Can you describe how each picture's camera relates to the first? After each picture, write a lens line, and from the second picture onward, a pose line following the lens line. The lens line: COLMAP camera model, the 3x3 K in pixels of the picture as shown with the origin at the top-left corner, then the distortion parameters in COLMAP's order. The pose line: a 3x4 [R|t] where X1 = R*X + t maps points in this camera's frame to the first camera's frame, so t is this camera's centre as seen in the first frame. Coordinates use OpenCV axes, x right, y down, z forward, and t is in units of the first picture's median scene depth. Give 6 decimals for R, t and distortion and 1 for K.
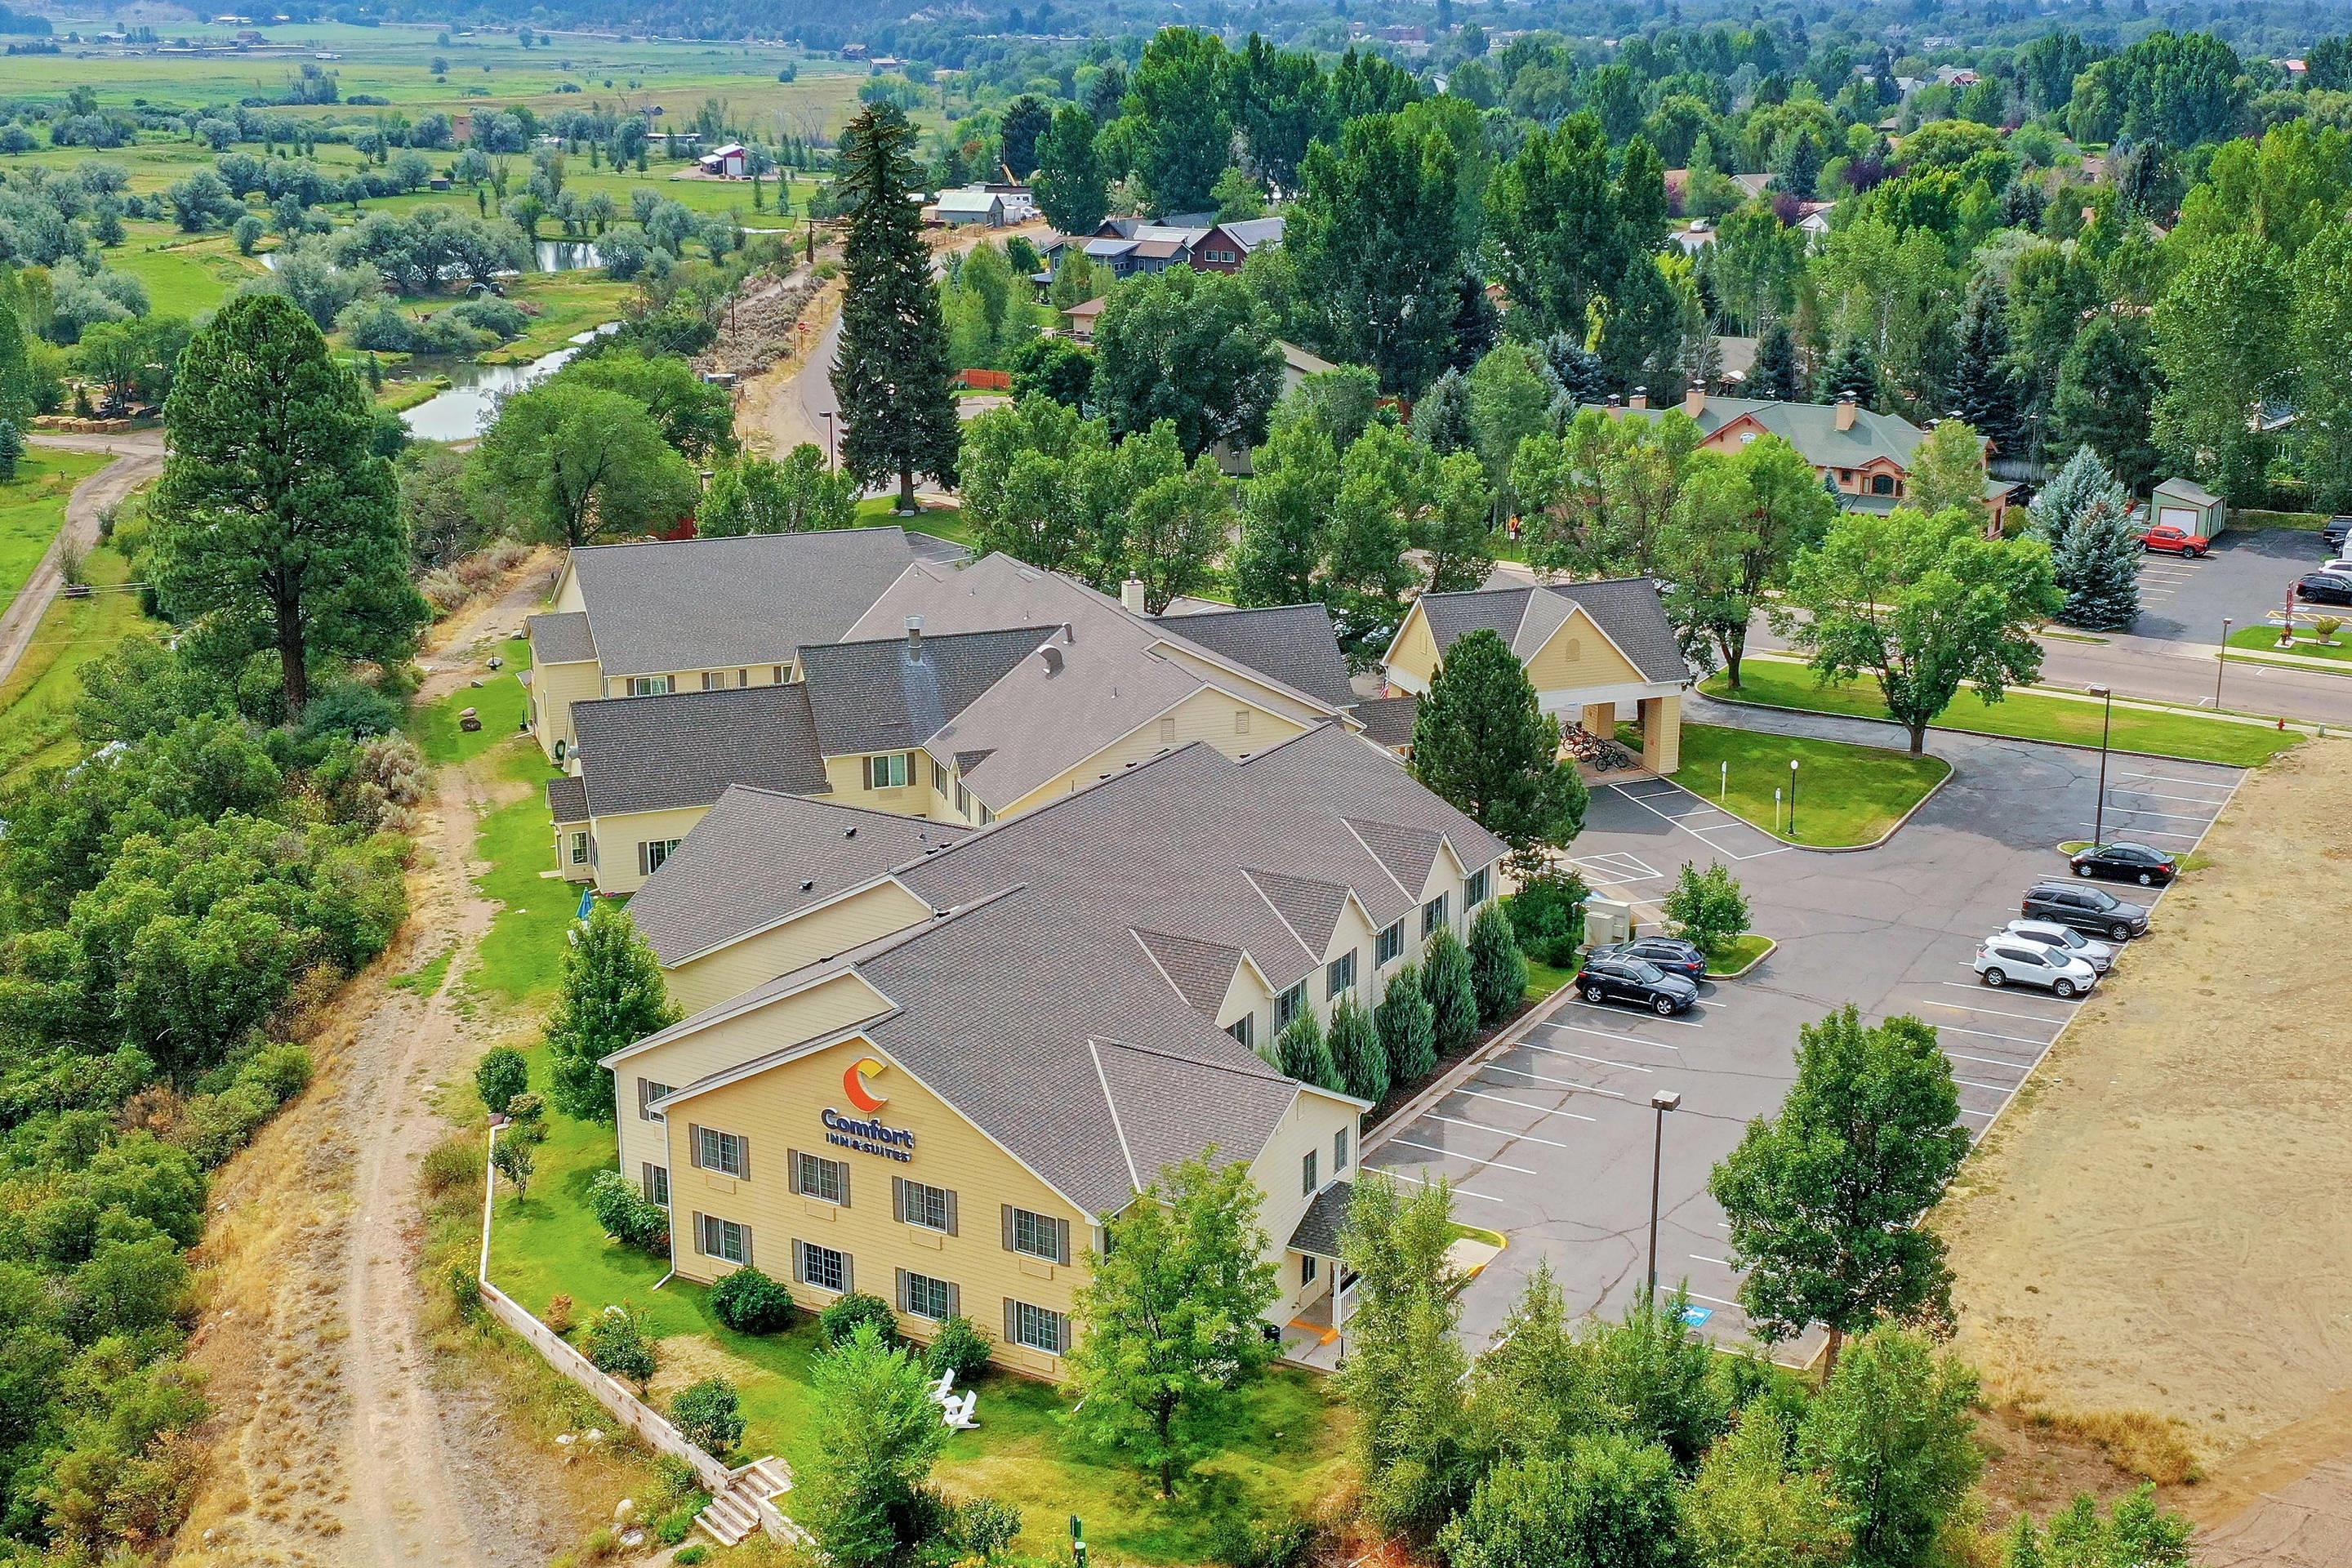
lens RADIAL K [[2416.0, 0, 1176.0], [0, 2416.0, 784.0], [0, 0, 1]] dist [0.001244, -0.020730]
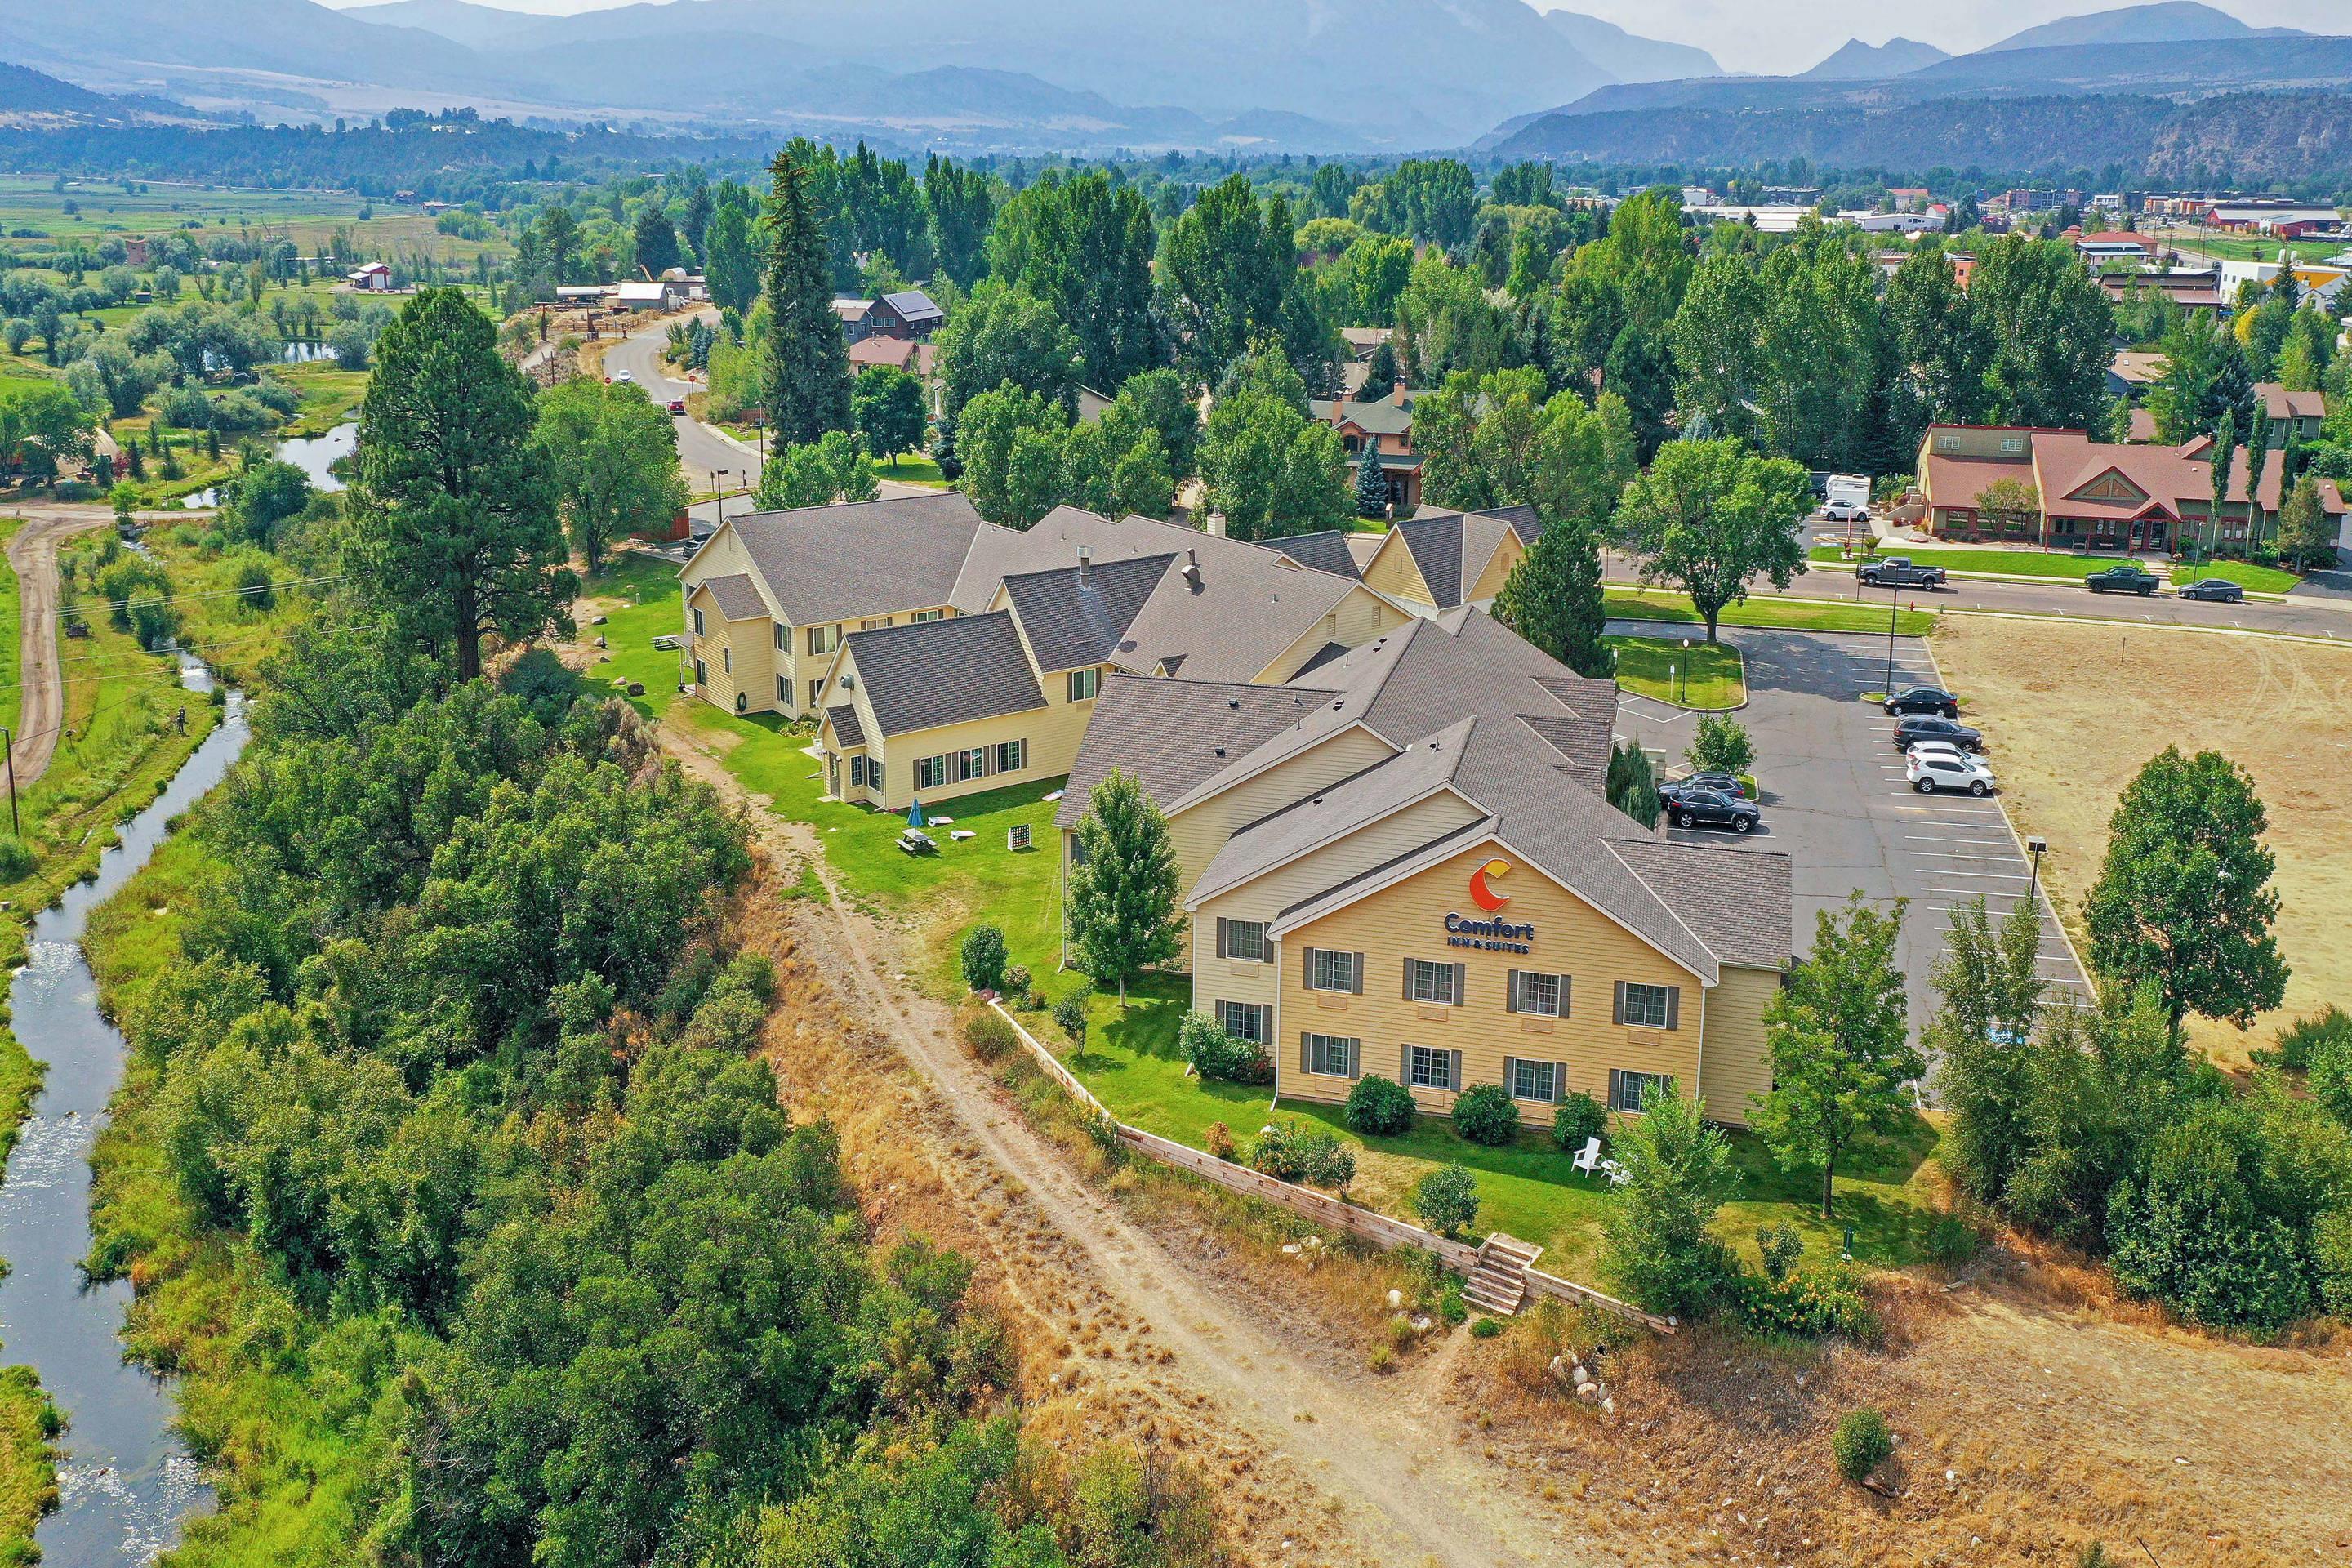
lens RADIAL K [[2006.8, 0, 1130.2], [0, 2006.8, 720.5], [0, 0, 1]] dist [-0.001546, 0.003328]
pose [[0.972365, -0.091824, 0.214650, -0.296781], [0.099647, 0.994686, -0.025890, 0.036726], [-0.211132, 0.046564, 0.976348, 0.097445]]
